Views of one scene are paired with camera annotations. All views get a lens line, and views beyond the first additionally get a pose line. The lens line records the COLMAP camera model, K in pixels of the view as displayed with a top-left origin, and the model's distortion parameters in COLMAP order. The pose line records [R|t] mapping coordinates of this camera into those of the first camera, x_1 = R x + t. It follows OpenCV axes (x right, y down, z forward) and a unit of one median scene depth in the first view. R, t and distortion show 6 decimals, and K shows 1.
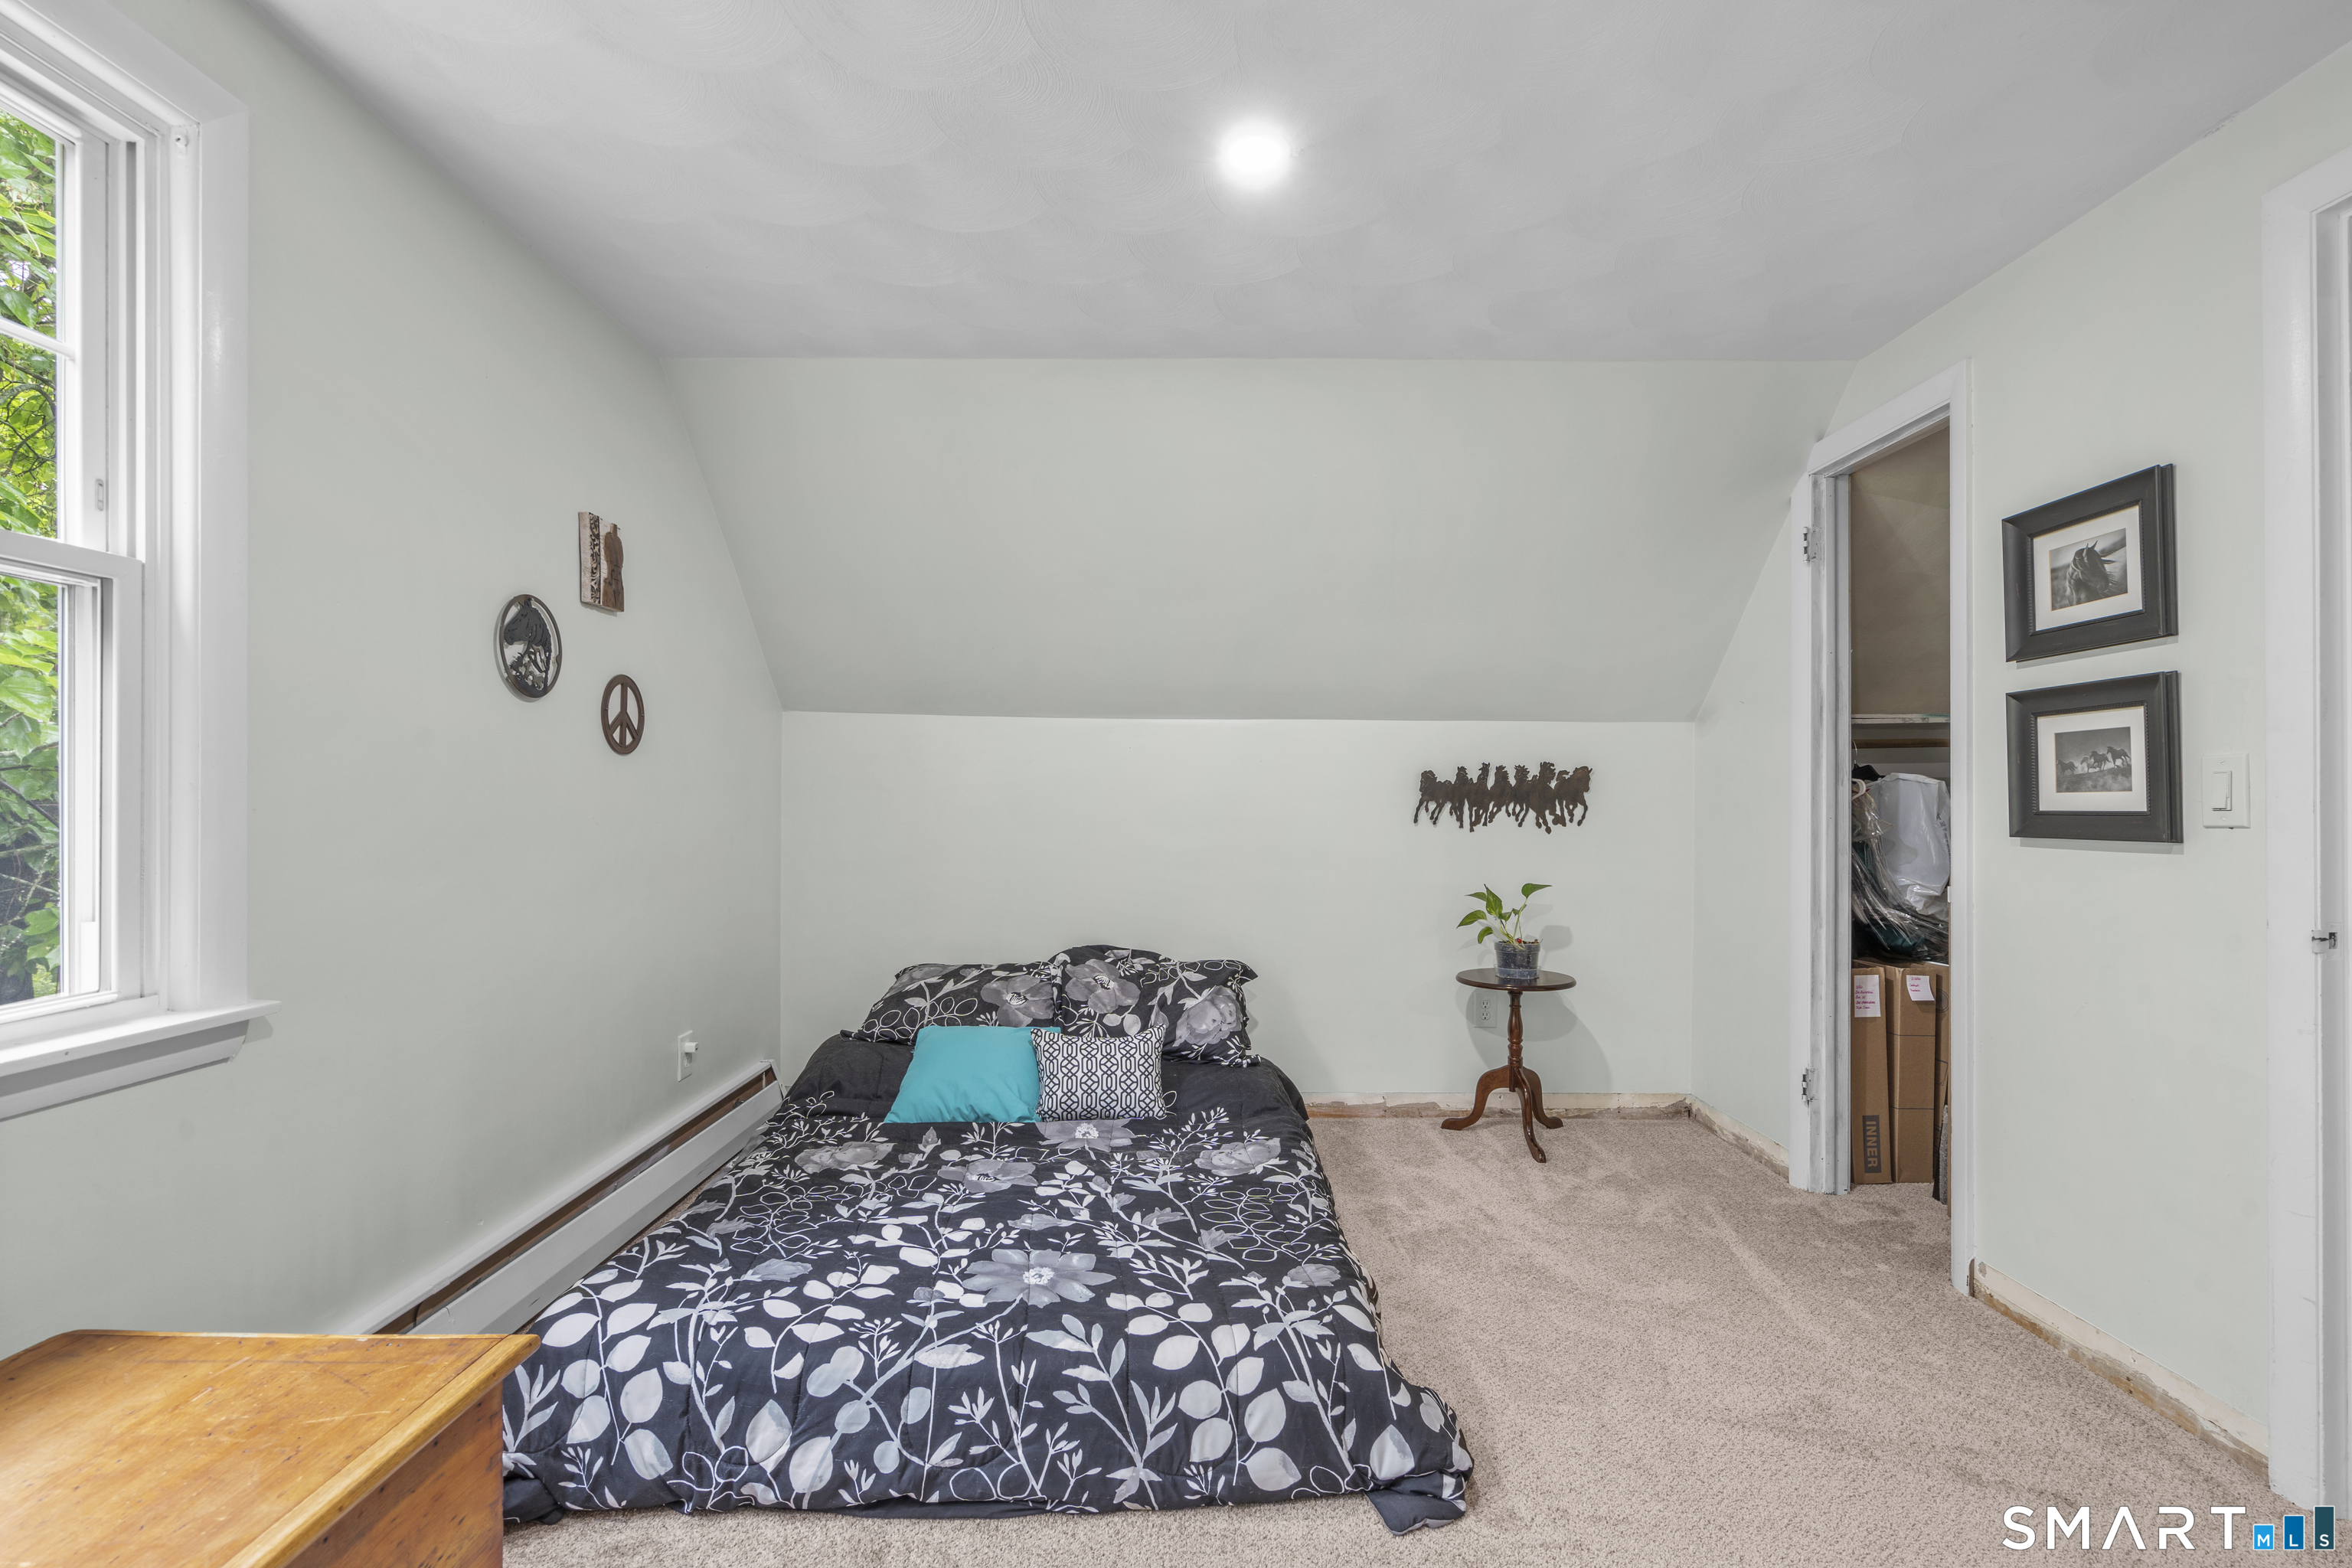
lens RADIAL K [[1056.3, 0, 1179.3], [0, 1056.3, 791.3], [0, 0, 1]] dist [-0.010326, 0.003367]
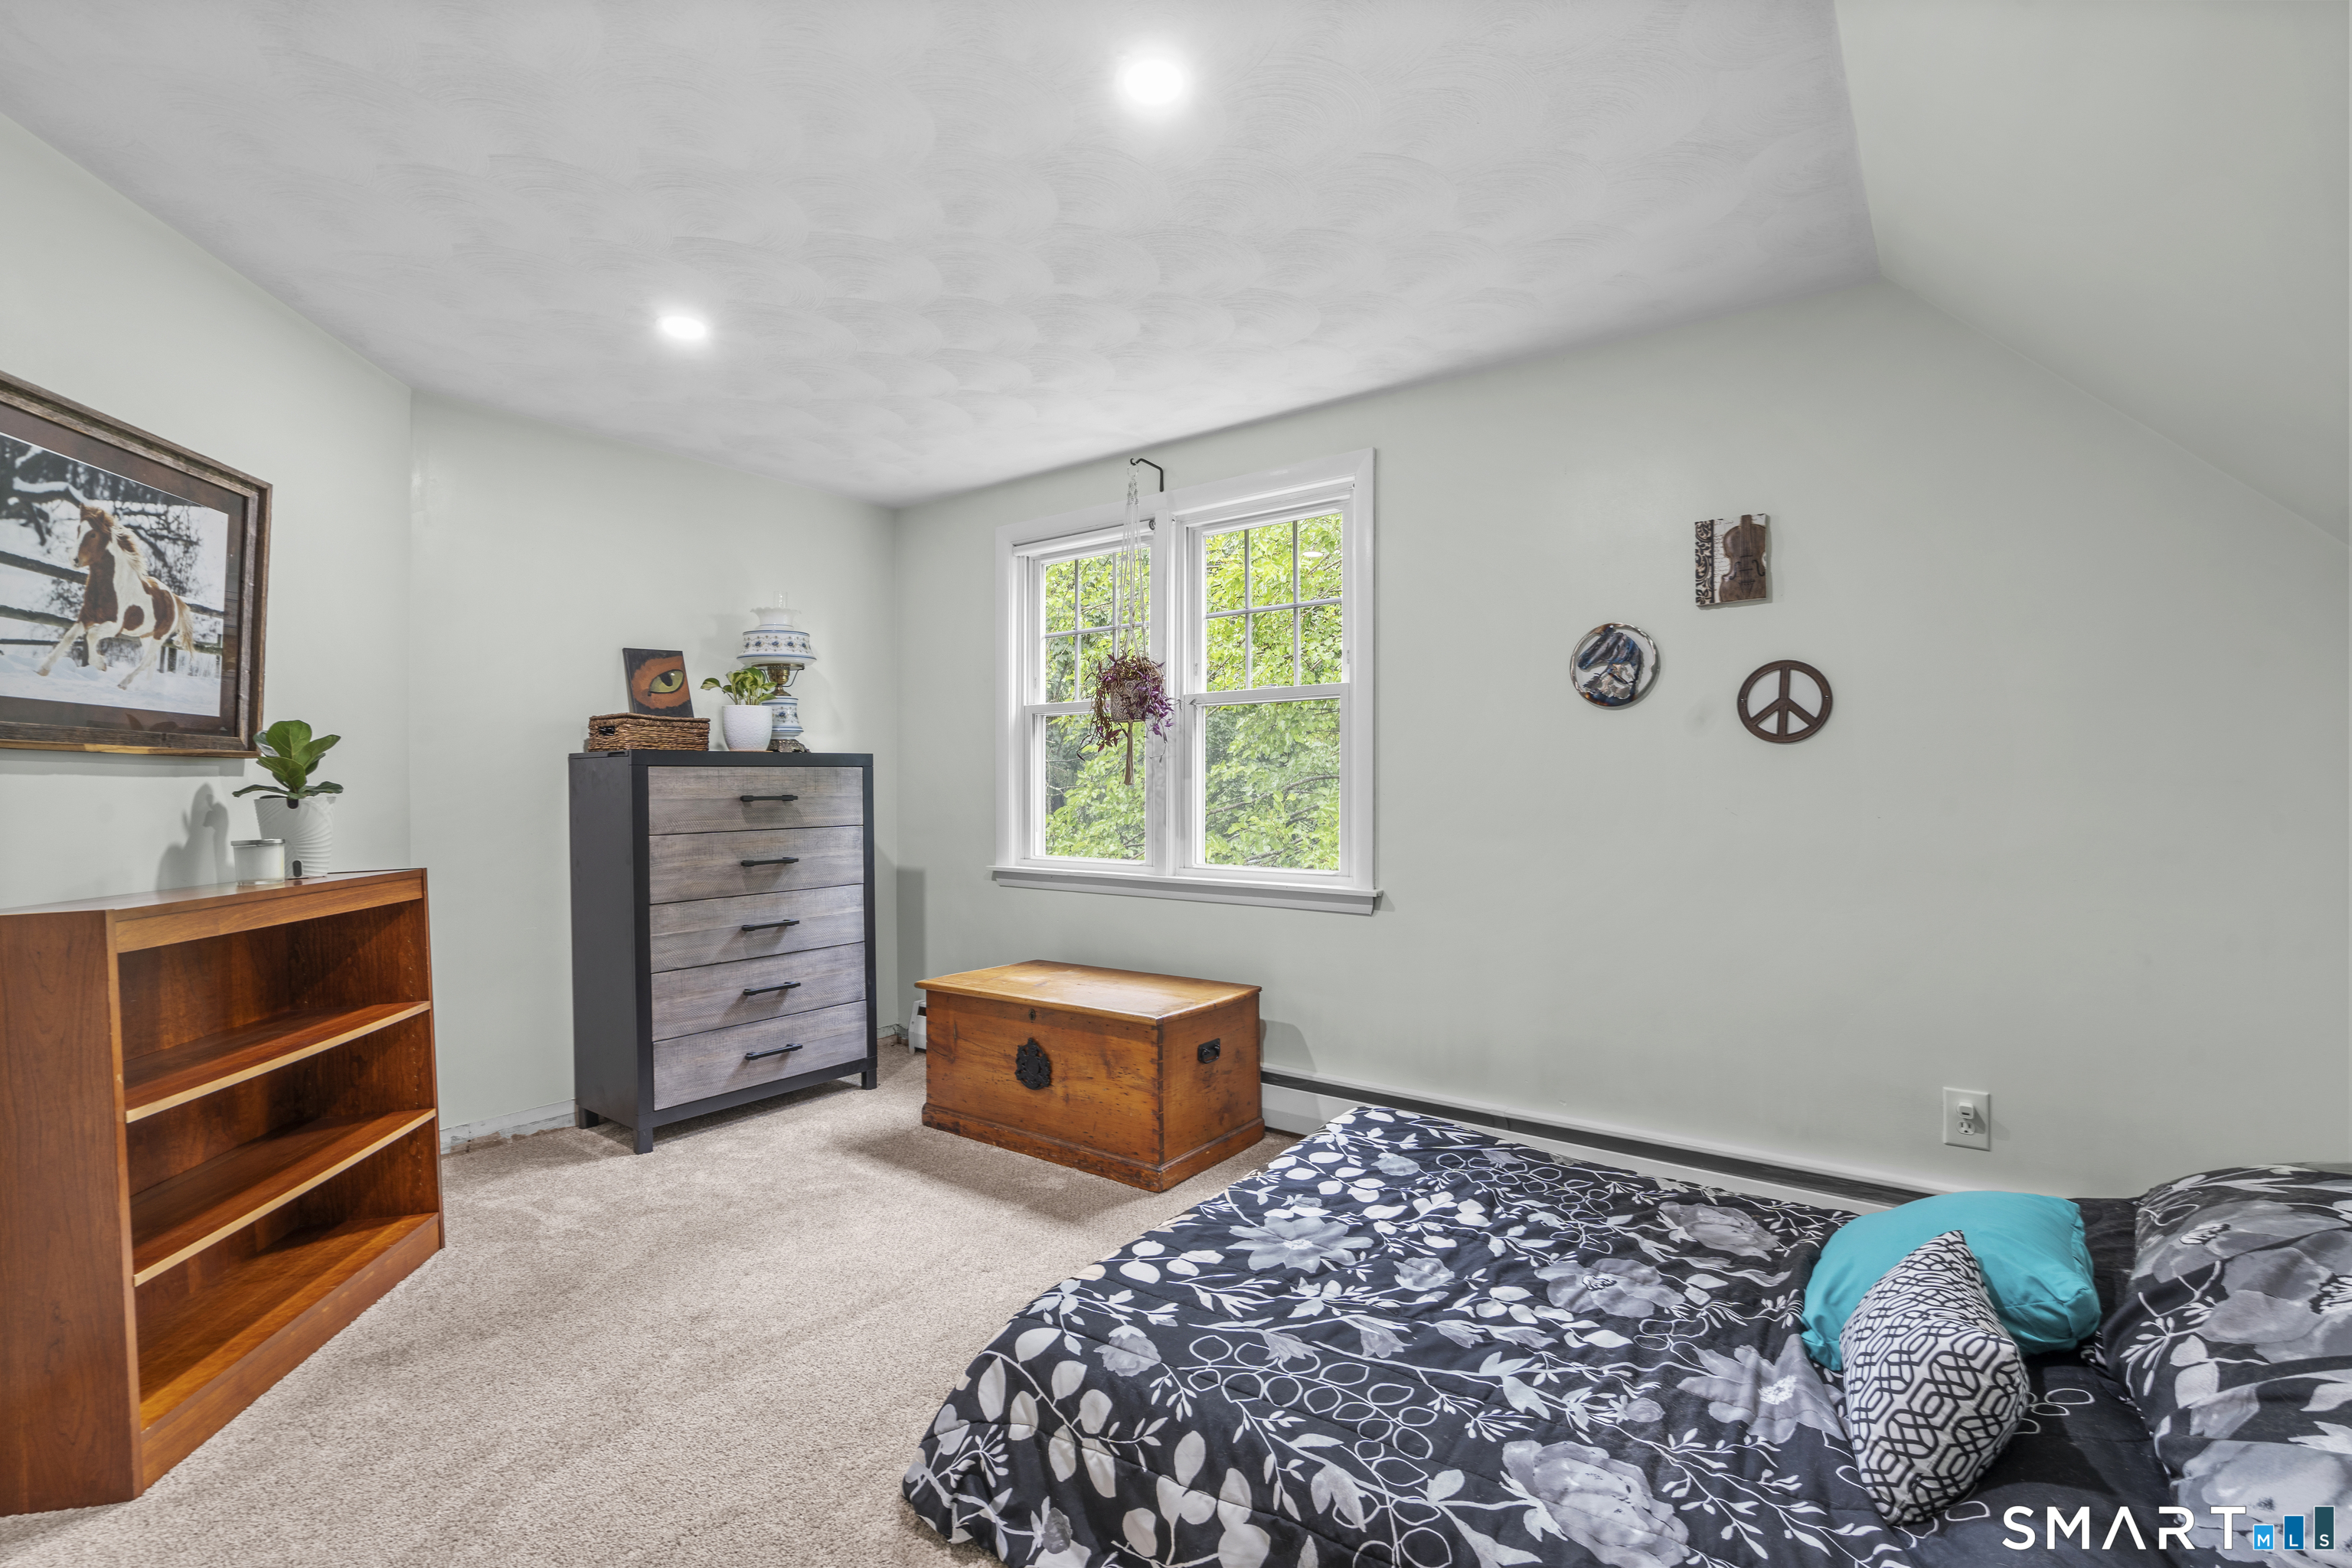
lens RADIAL K [[1056.3, 0, 1179.3], [0, 1056.3, 795.8], [0, 0, 1]] dist [-0.010326, 0.003367]
pose [[-0.601946, 0.005821, -0.798515, 0.665851], [0.010209, 0.999948, -0.000407, 0.009122], [0.798471, -0.008397, -0.601974, 1.324226]]
